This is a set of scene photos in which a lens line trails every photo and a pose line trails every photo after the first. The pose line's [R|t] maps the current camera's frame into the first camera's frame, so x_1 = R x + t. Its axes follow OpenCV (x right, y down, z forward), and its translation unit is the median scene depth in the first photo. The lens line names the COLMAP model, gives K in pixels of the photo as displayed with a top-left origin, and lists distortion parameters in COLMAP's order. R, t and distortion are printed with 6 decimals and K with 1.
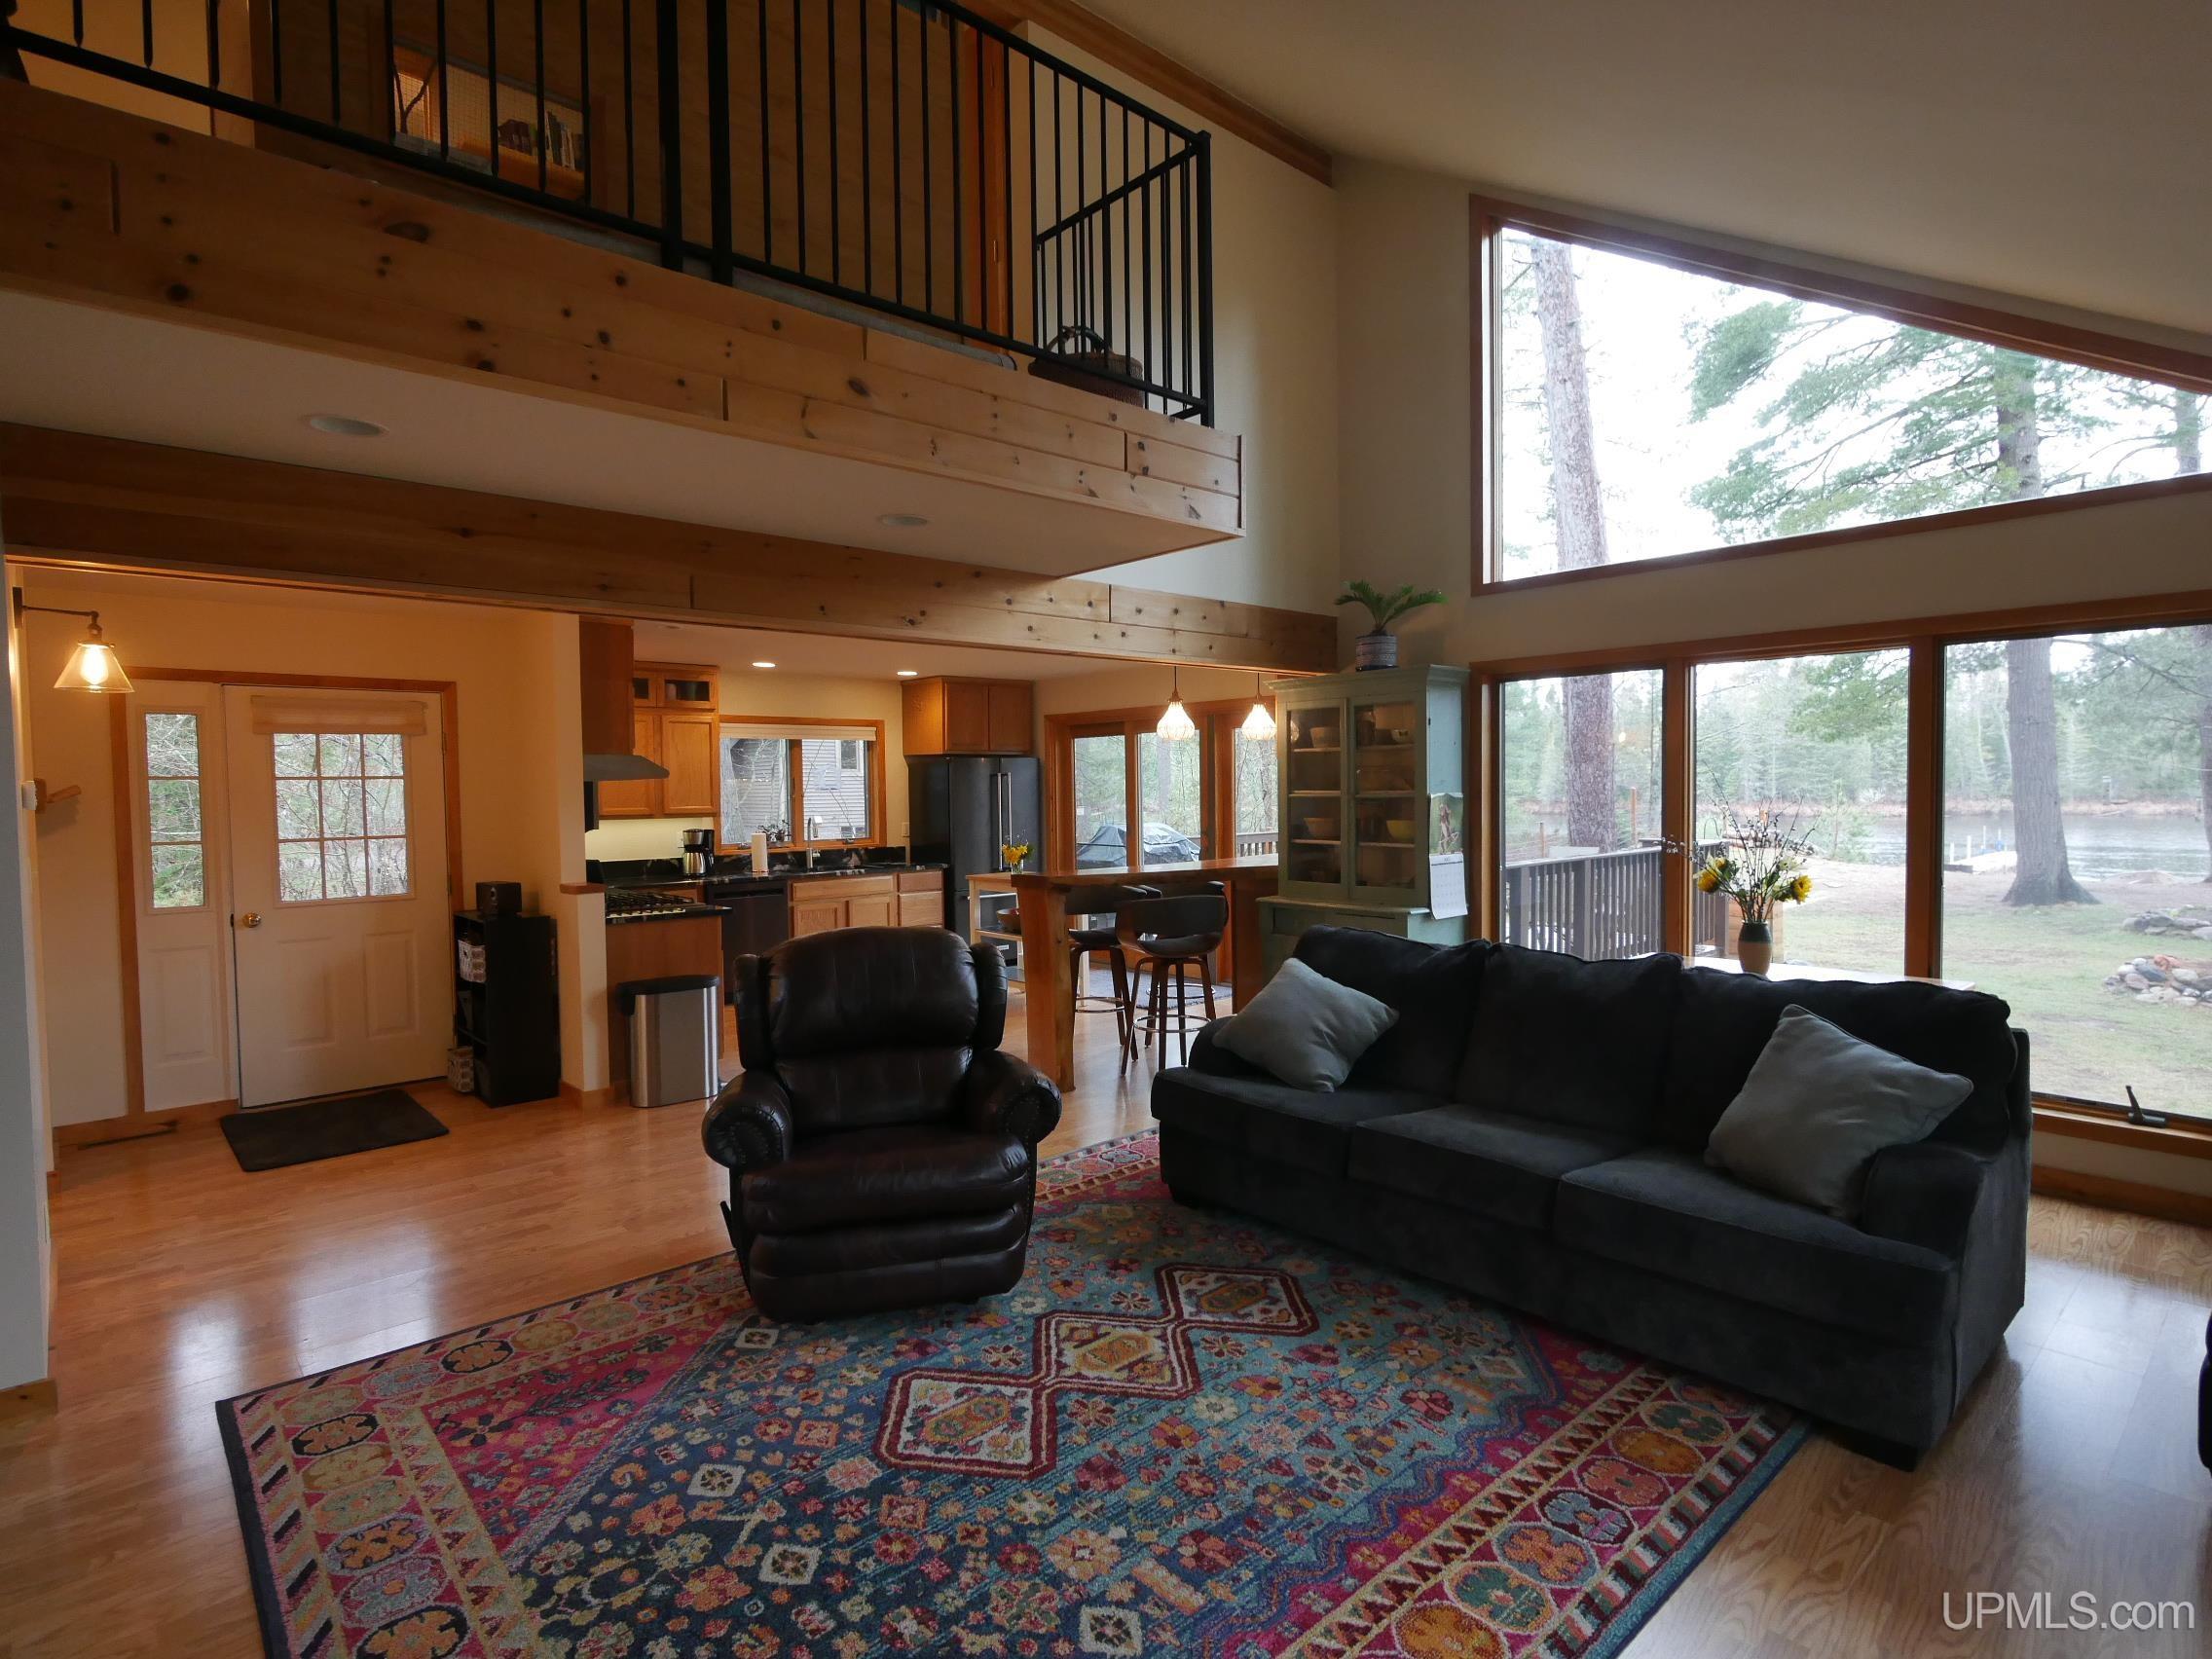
lens RADIAL K [[1158.0, 0, 1109.3], [0, 1158.0, 828.5], [0, 0, 1]] dist [-0.000582, -0.000662]
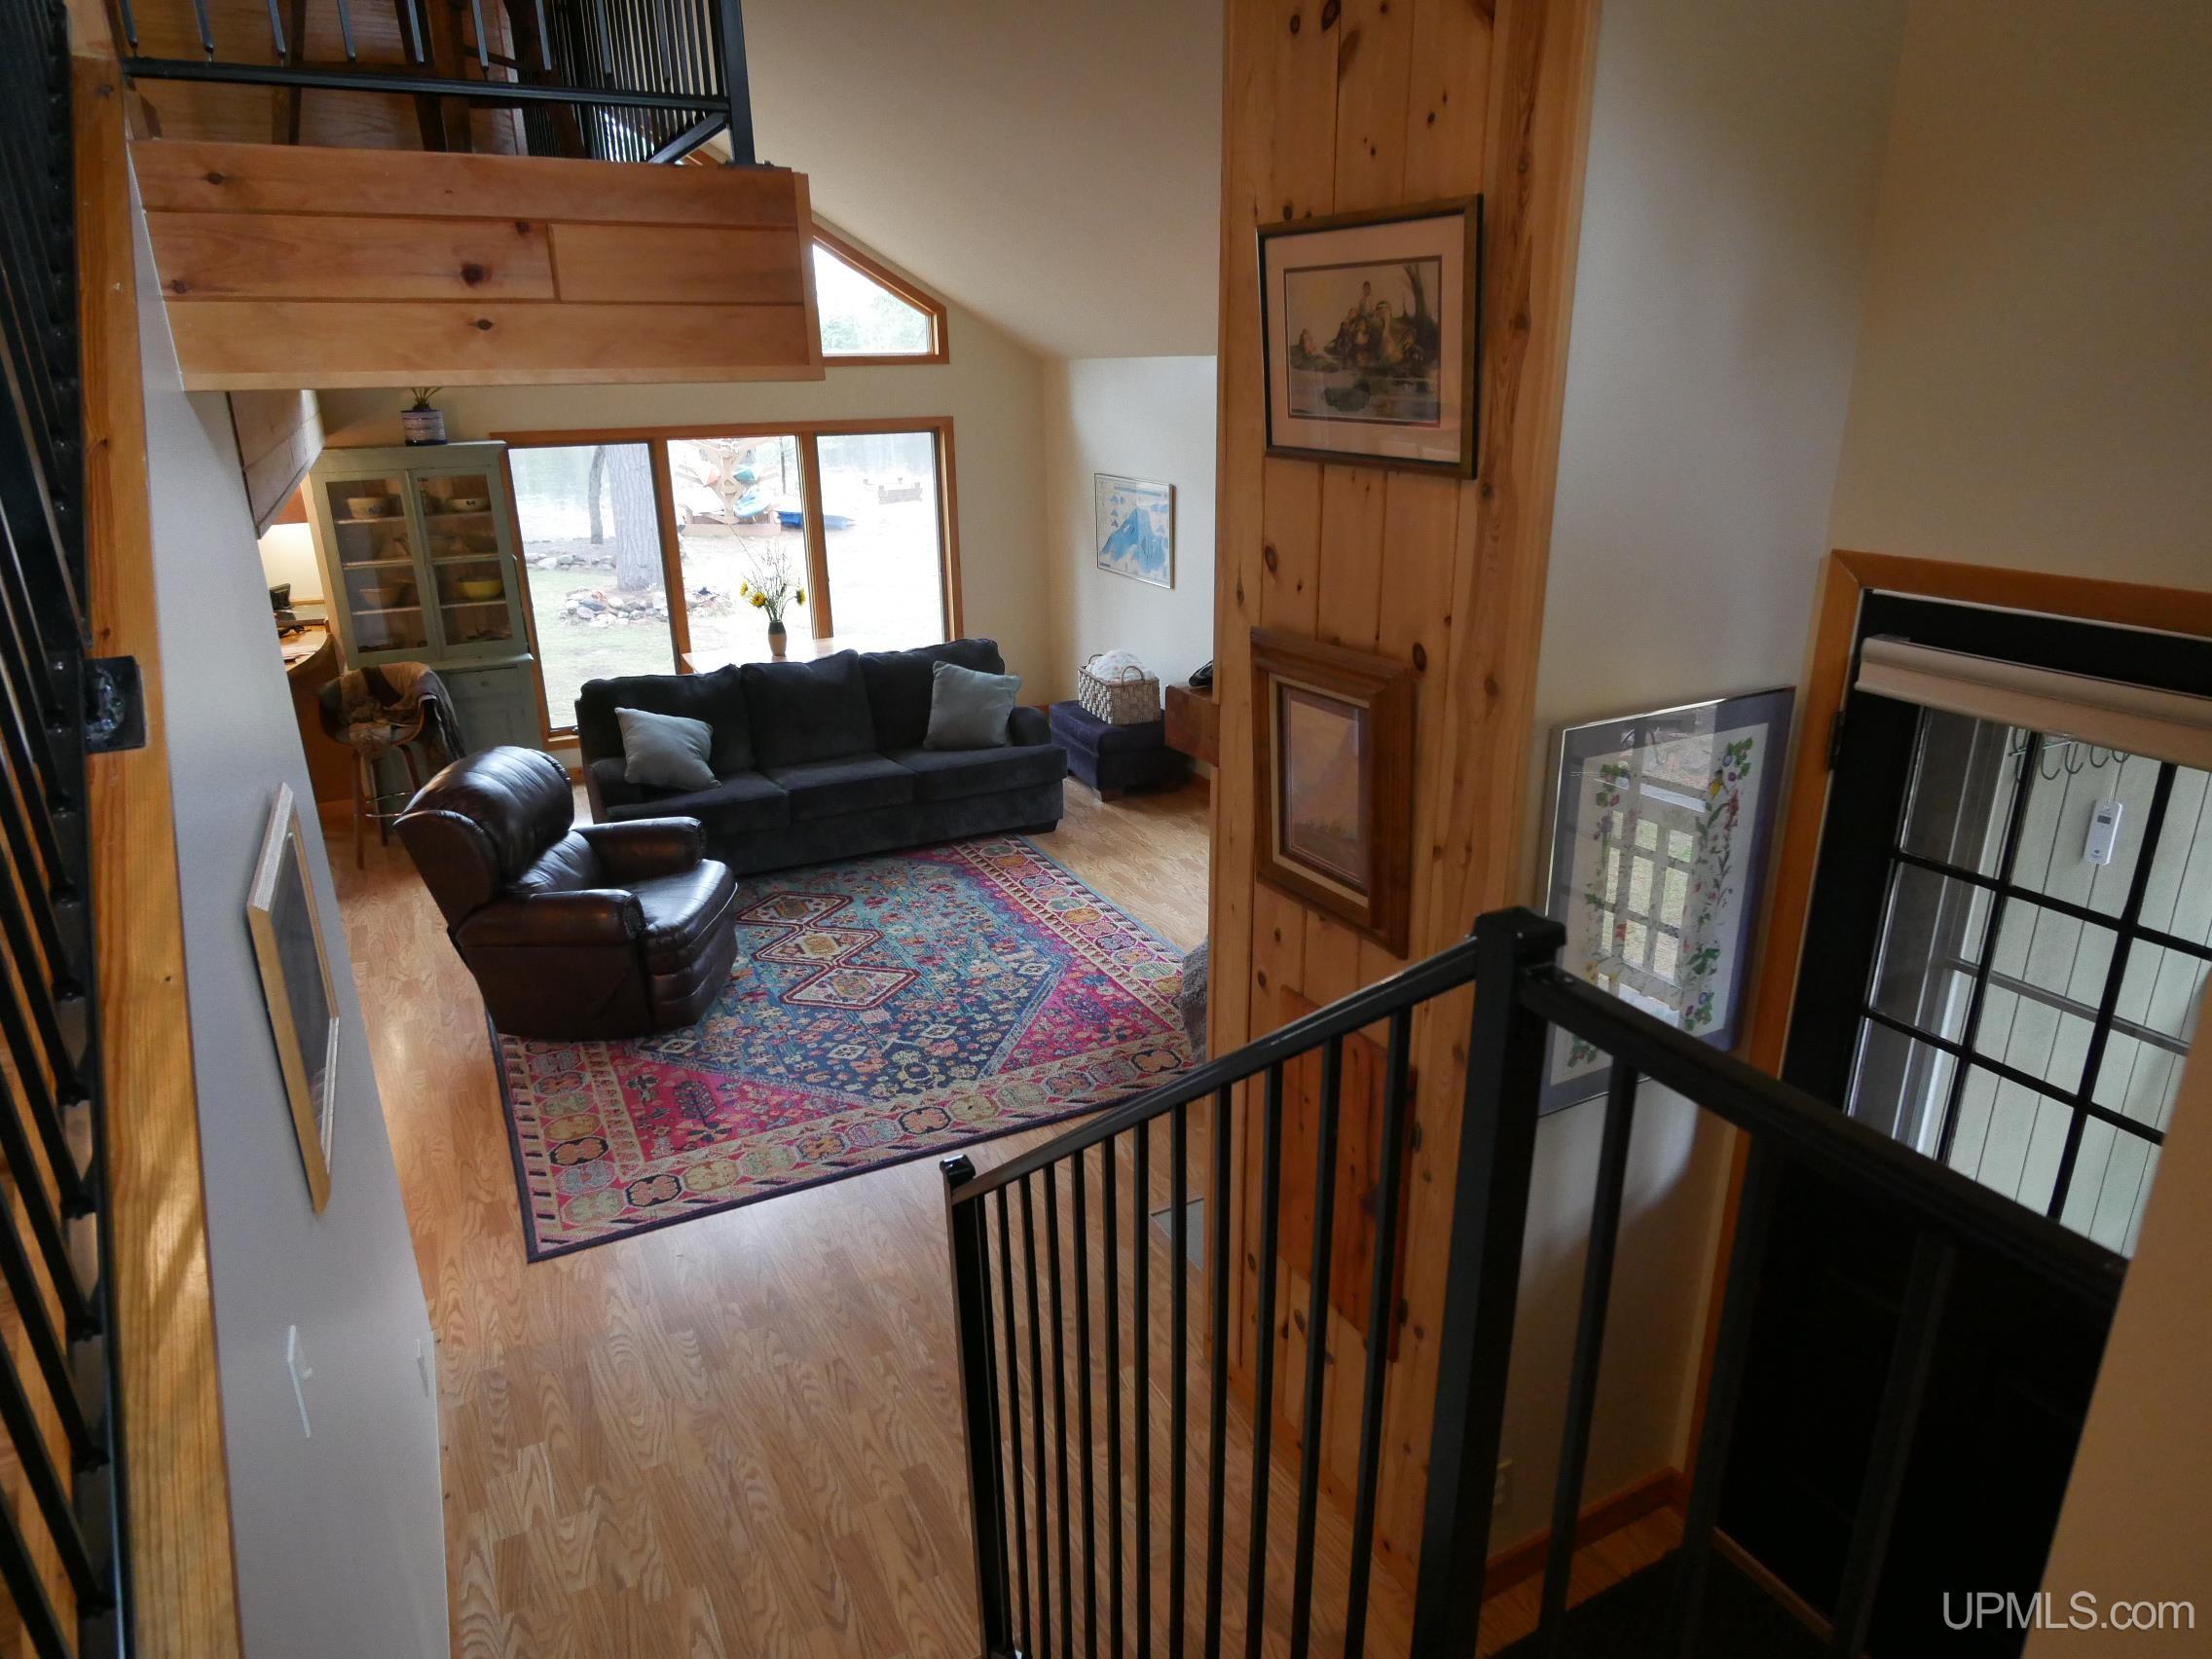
lens RADIAL K [[1389.6, 0, 1106.9], [0, 1389.6, 843.7], [0, 0, 1]] dist [0.003164, -0.000311]
pose [[0.250205, -0.314569, 0.915666, -1.809841], [0.046152, 0.948547, 0.313254, -0.318616], [-0.967092, -0.036118, 0.251849, 0.105246]]
